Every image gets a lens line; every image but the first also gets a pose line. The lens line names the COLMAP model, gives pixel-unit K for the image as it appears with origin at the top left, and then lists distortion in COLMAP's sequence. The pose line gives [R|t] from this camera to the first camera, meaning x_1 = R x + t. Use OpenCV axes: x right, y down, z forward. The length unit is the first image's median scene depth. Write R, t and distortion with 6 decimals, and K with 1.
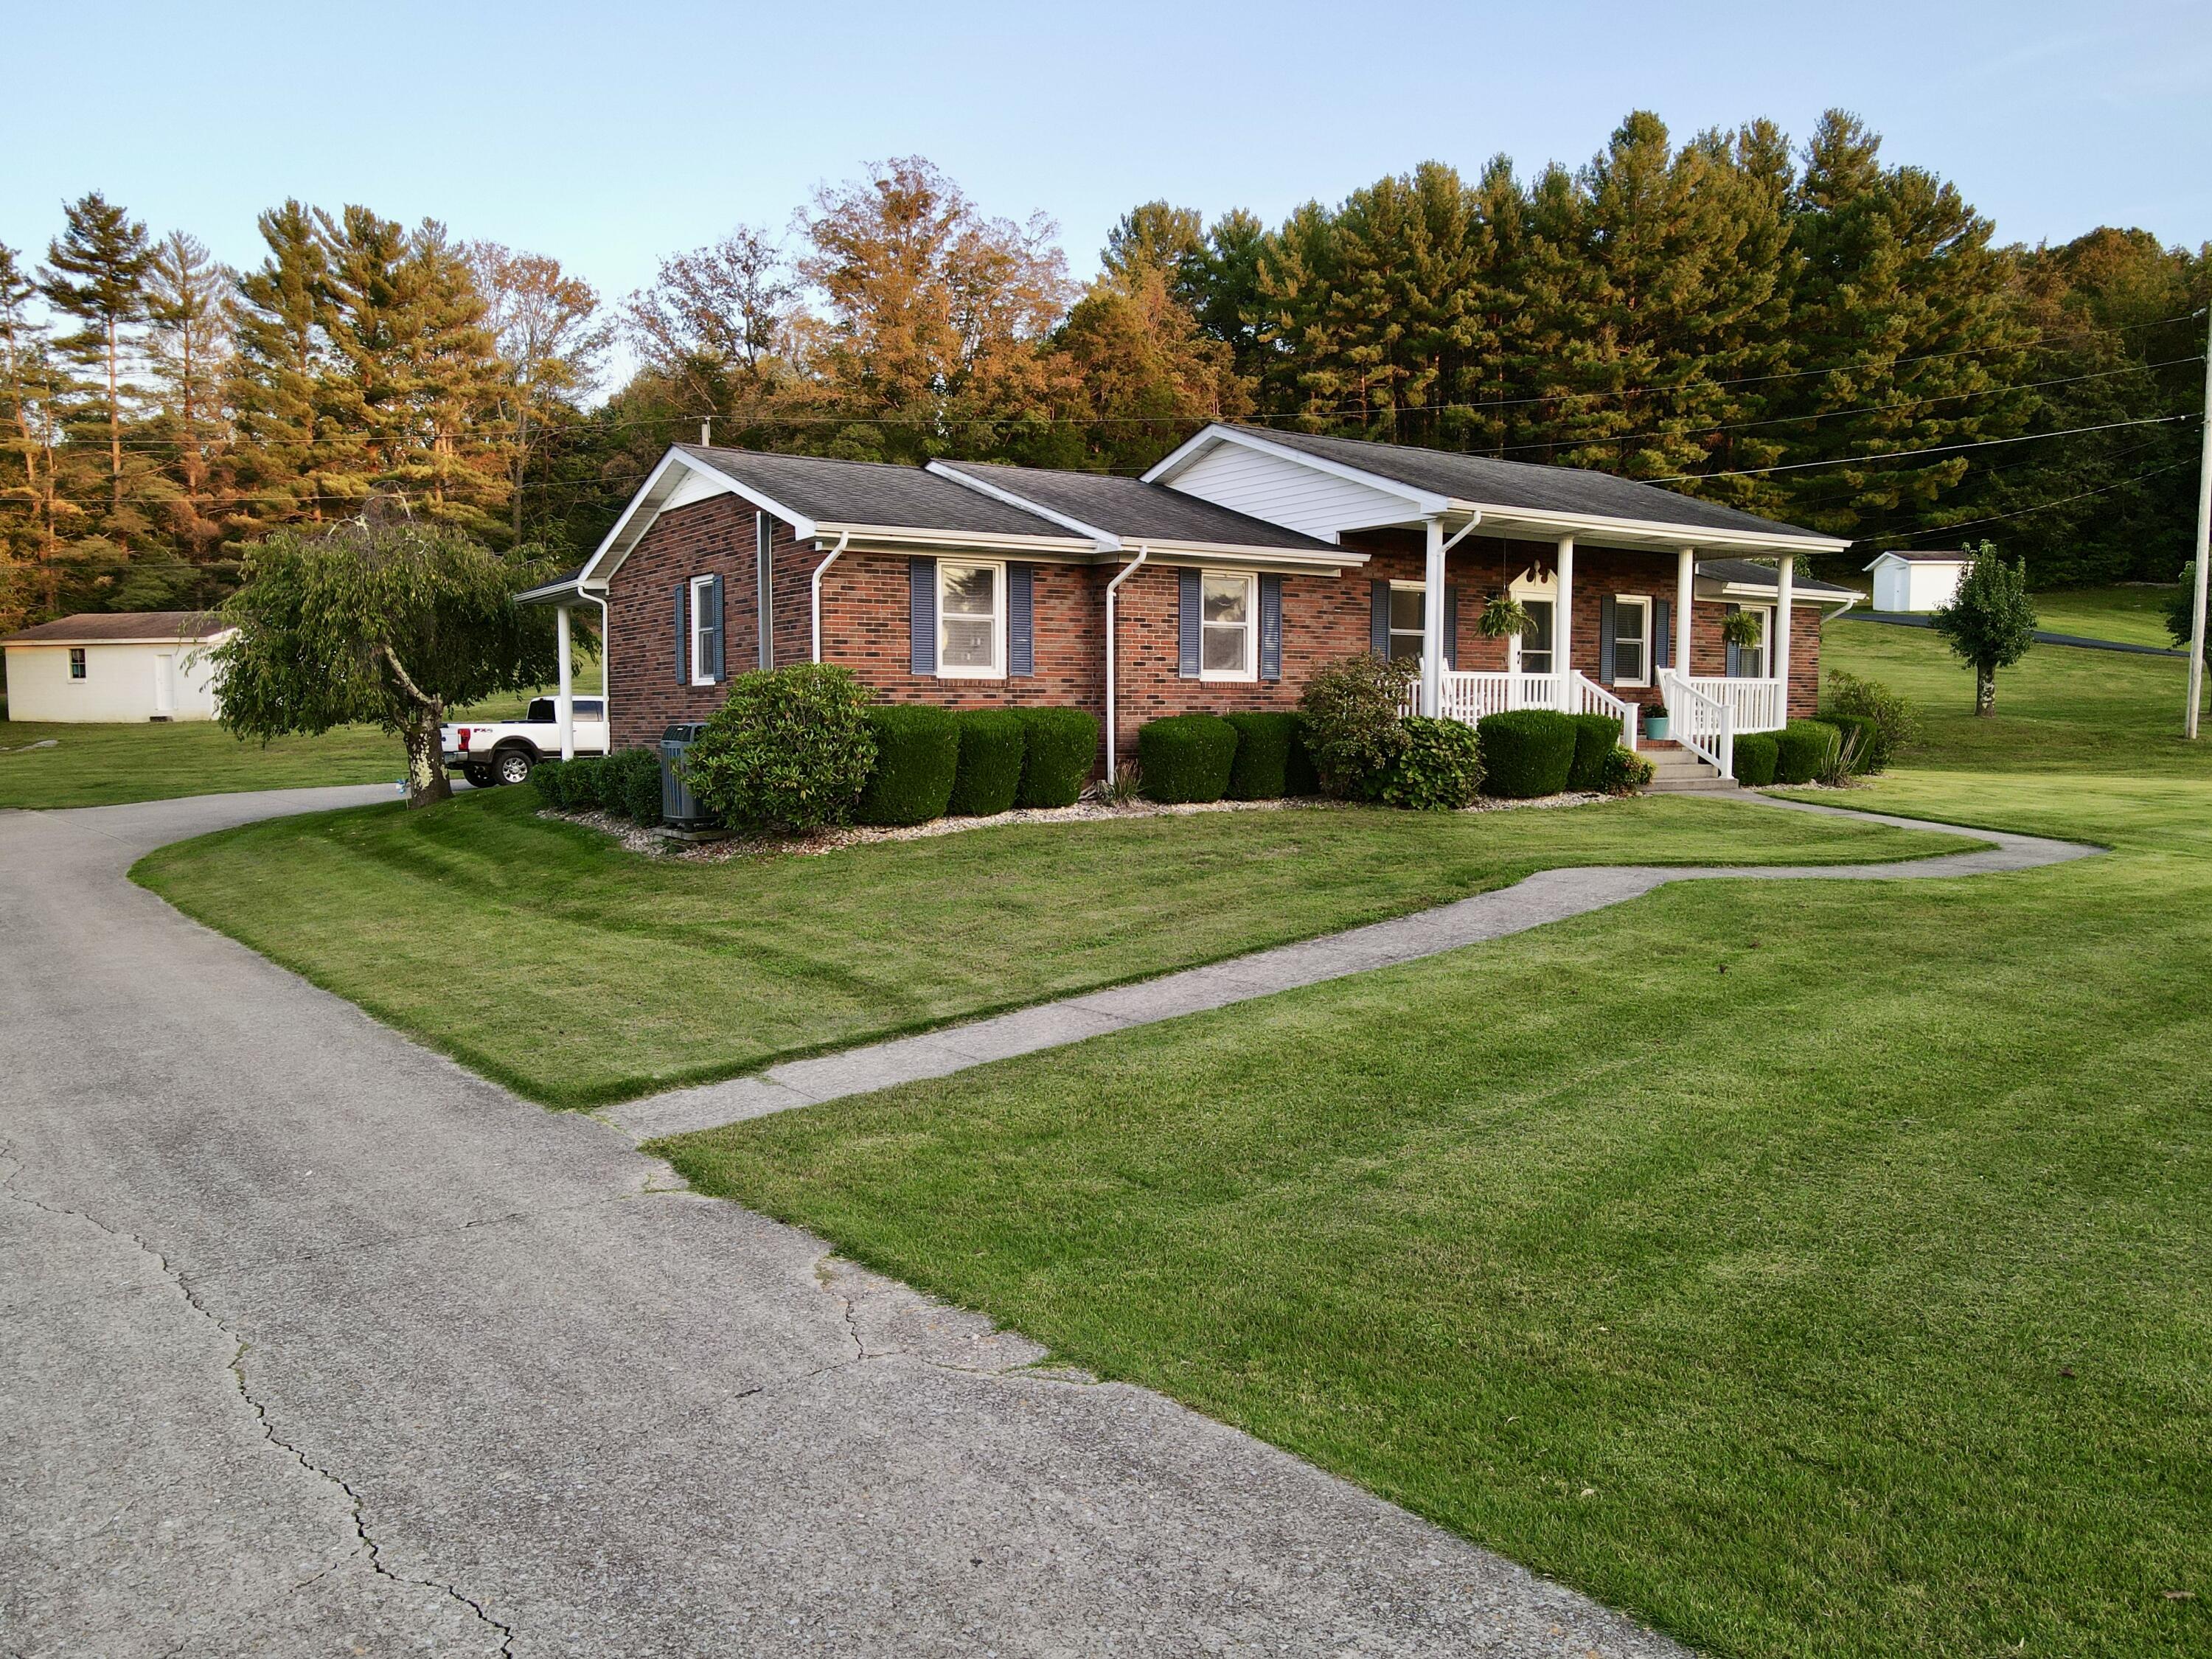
lens RADIAL K [[1626.6, 0, 1122.0], [0, 1626.6, 832.6], [0, 0, 1]] dist [0.006554, 0.002447]
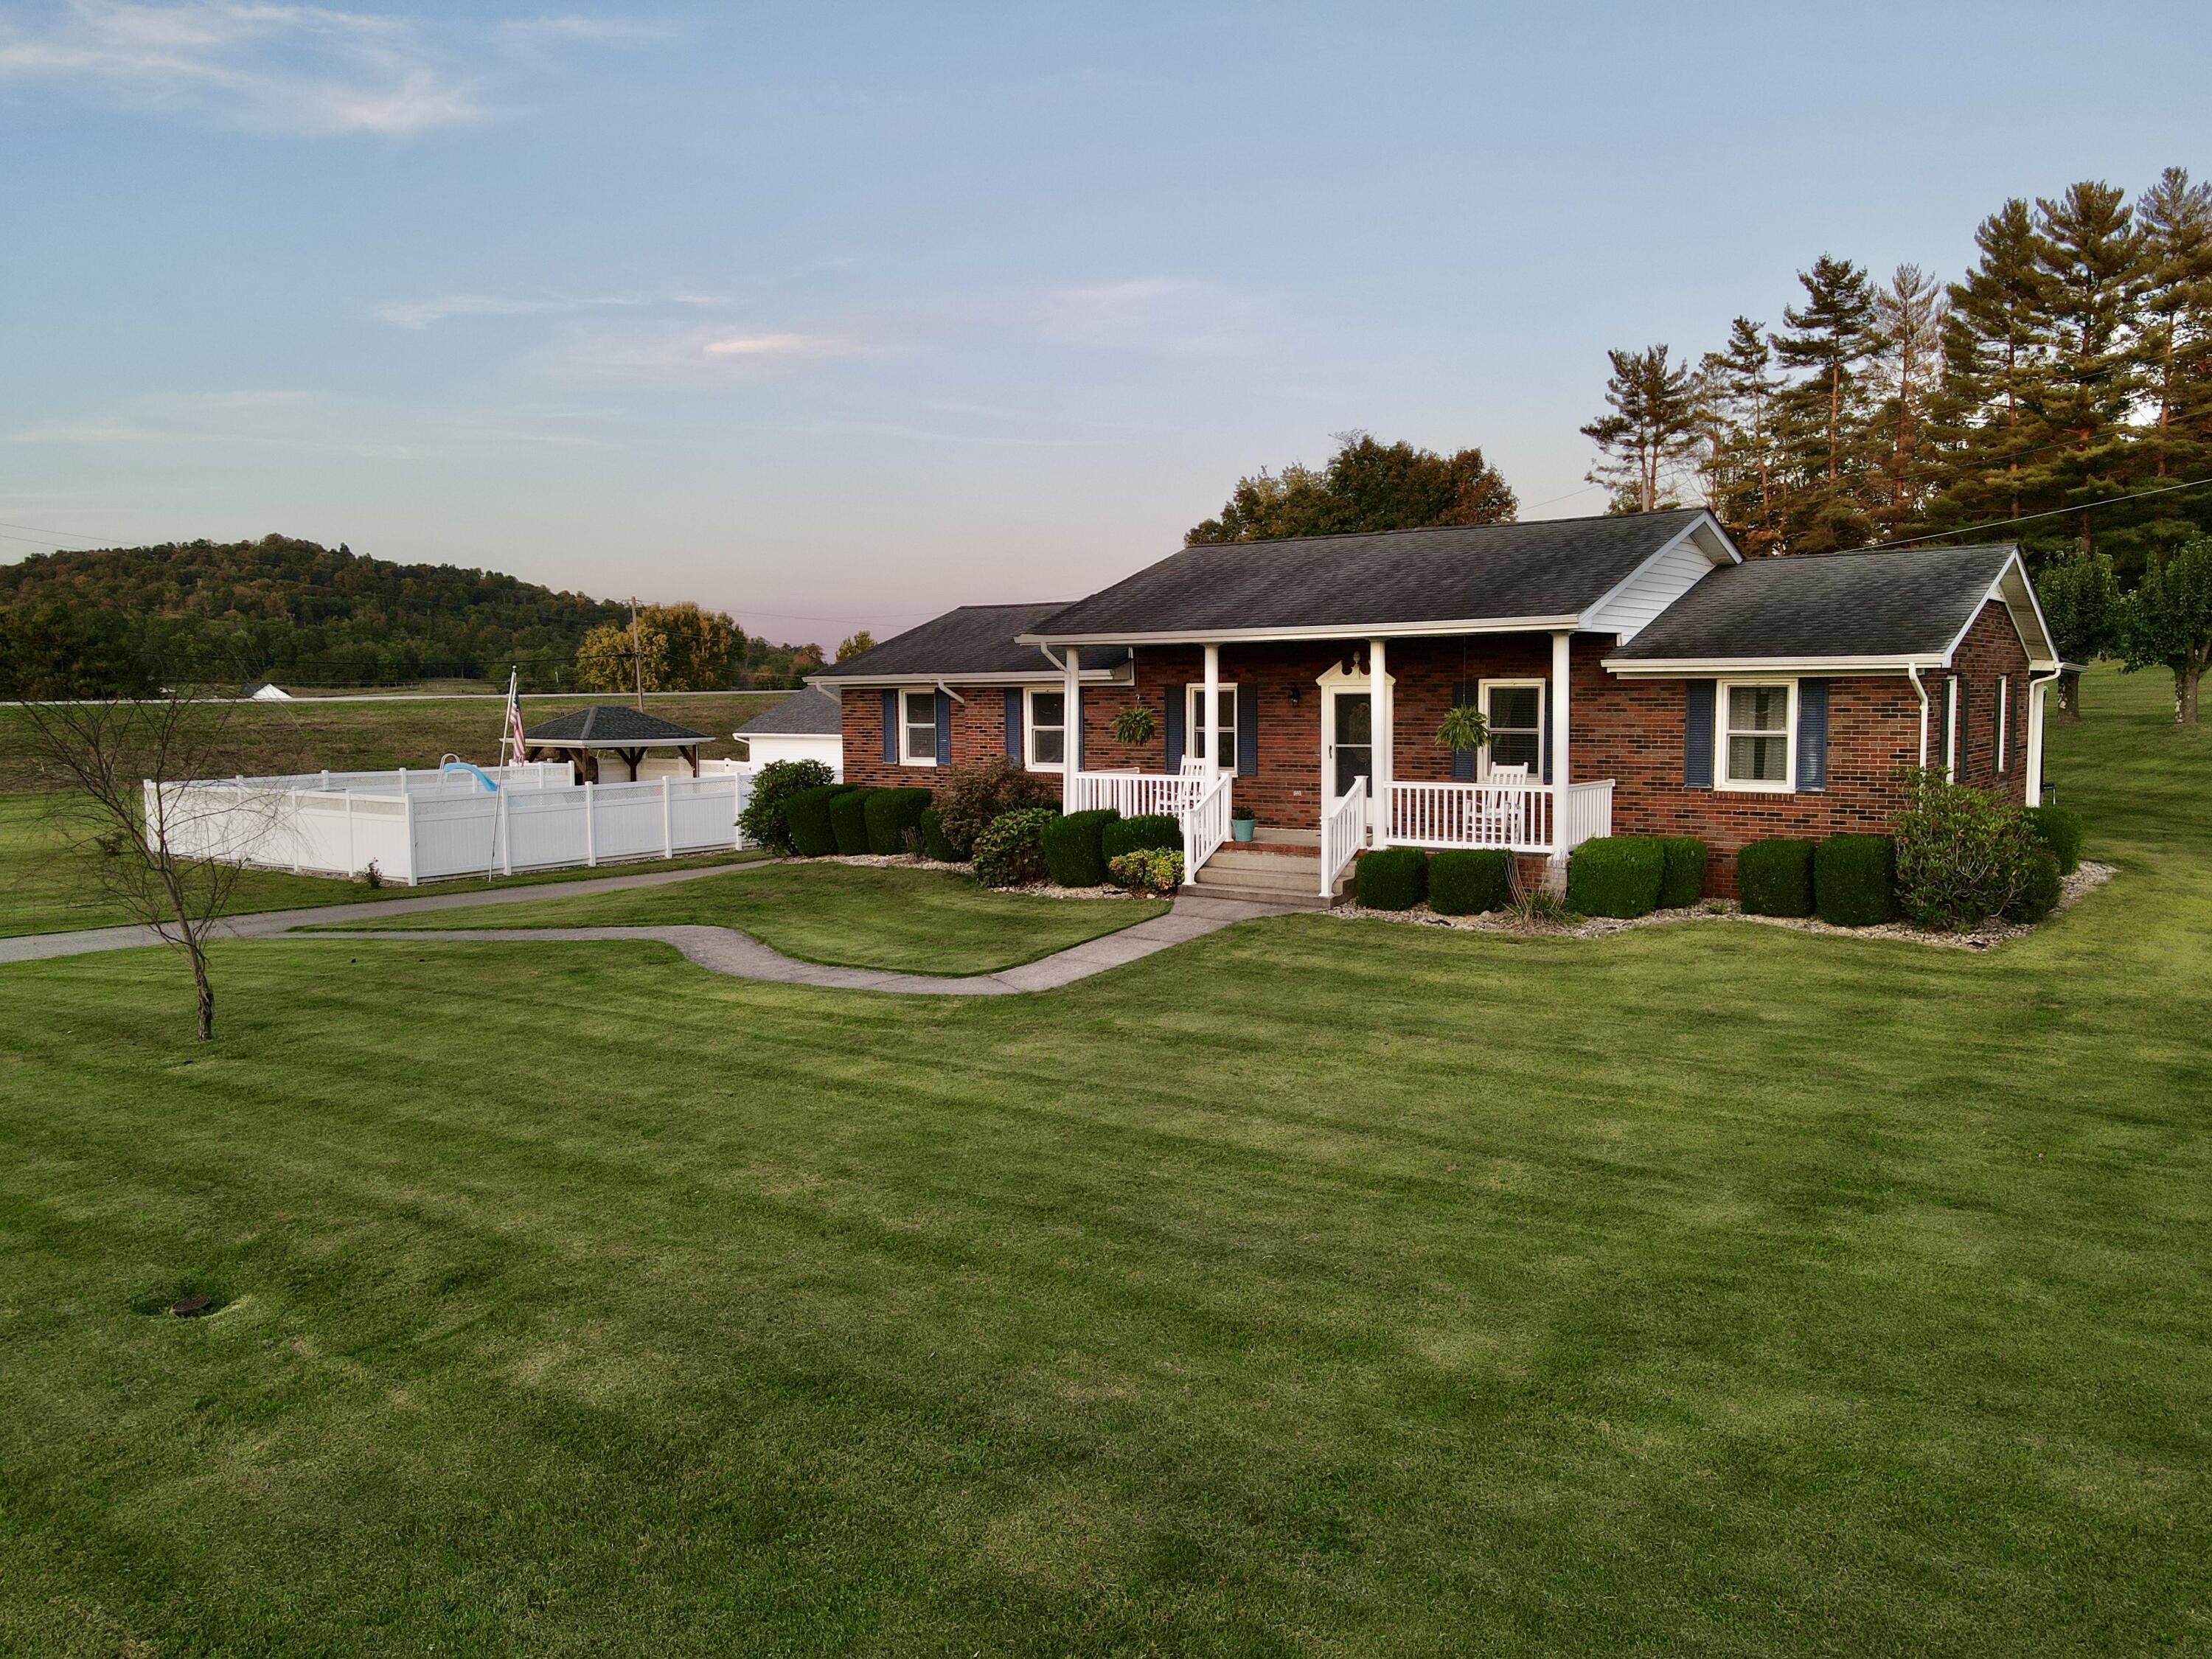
lens RADIAL K [[1626.6, 0, 1109.0], [0, 1626.6, 843.6], [0, 0, 1]] dist [0.006554, 0.002447]
pose [[0.310190, 0.087834, -0.946608, 0.313007], [-0.054459, 0.995729, 0.074546, -0.032430], [0.949113, 0.028427, 0.313649, 0.153876]]
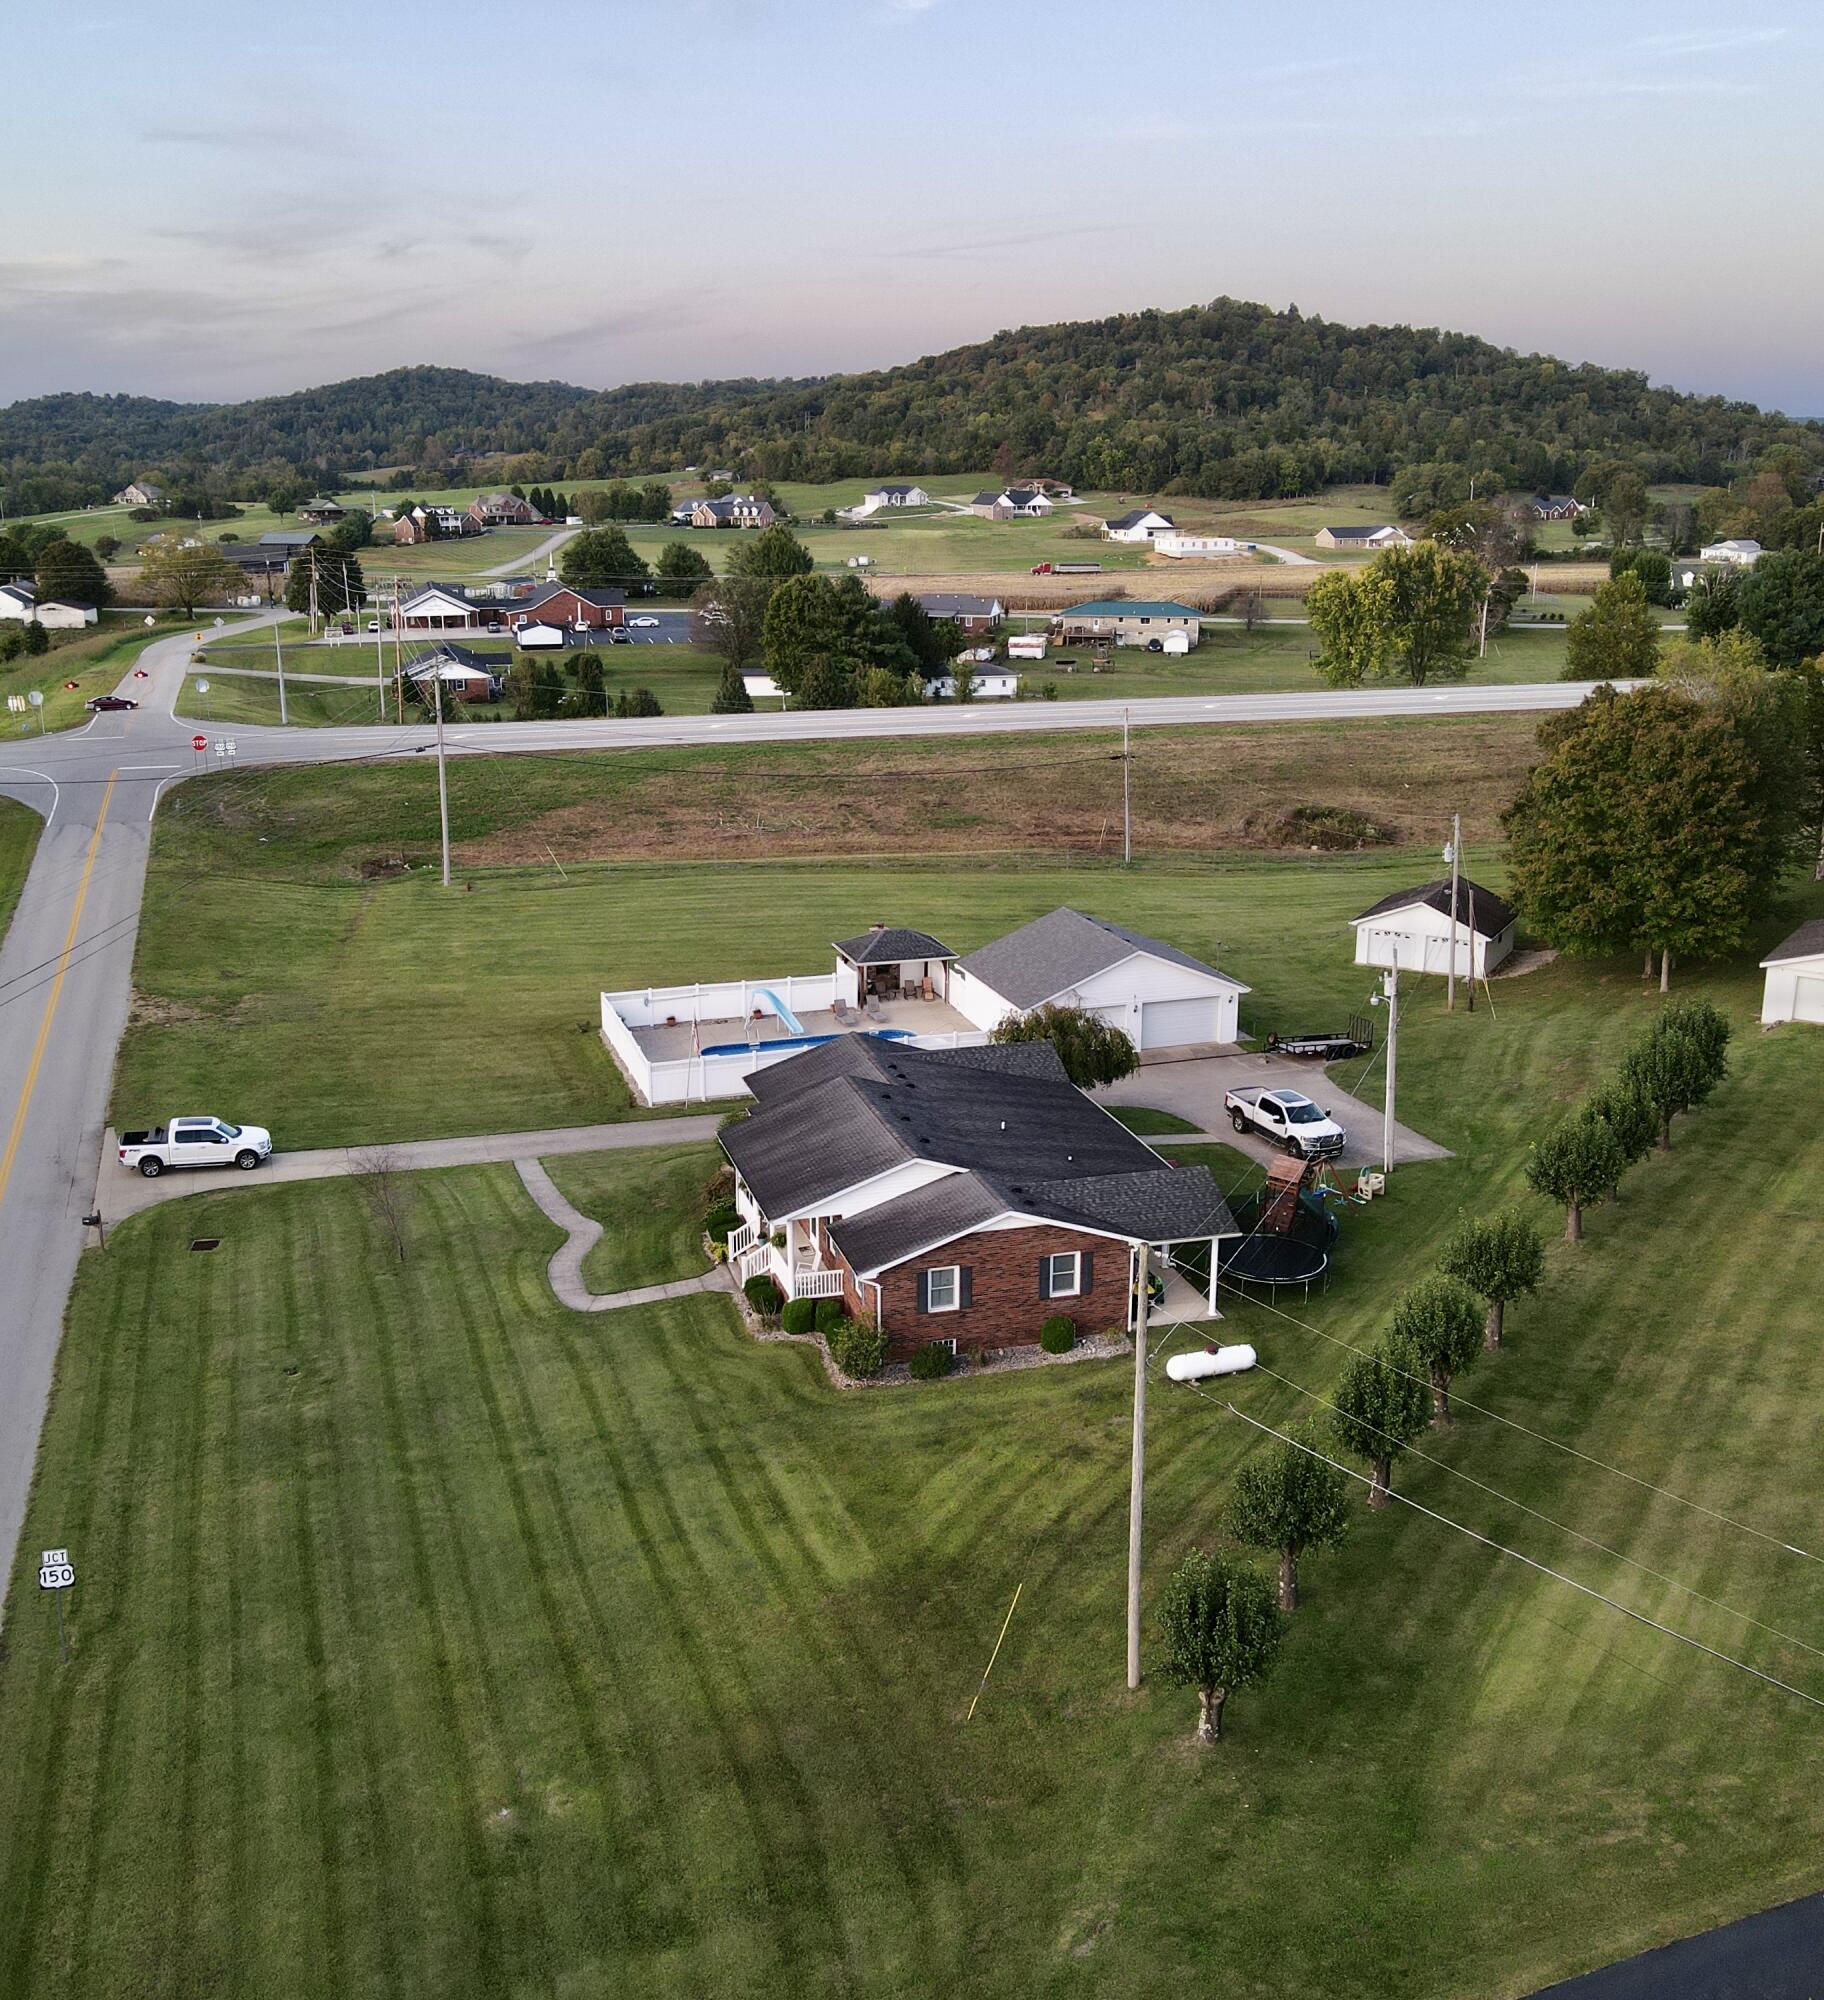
lens RADIAL K [[1950.2, 0, 873.3], [0, 1950.2, 1010.5], [0, 0, 1]] dist [0.011163, 0.000000]
pose [[-0.333314, 0.264418, -0.904978, 0.706453], [-0.056705, 0.952507, 0.299190, -0.324326], [0.941109, 0.151041, -0.302490, 0.507409]]
